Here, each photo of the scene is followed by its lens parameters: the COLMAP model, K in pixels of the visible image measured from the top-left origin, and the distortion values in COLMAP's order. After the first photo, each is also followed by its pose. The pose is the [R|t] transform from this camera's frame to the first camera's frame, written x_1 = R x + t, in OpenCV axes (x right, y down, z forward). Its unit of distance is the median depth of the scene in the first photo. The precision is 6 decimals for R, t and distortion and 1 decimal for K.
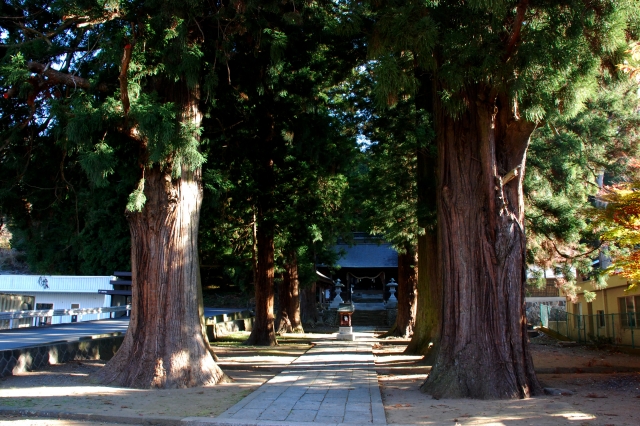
lens RADIAL K [[527.0, 0, 318.7], [0, 527.0, 211.5], [0, 0, 1]] dist [-0.168342, 0.128149]
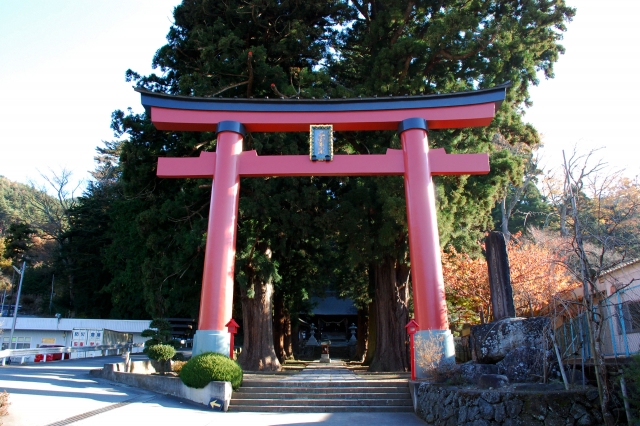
lens RADIAL K [[527.0, 0, 318.7], [0, 527.0, 211.5], [0, 0, 1]] dist [-0.168342, 0.128149]
pose [[0.996951, 0.019622, 0.075519, -0.204166], [-0.013546, 0.996692, -0.080140, -0.186062], [-0.076841, 0.078872, 0.993919, -1.311798]]
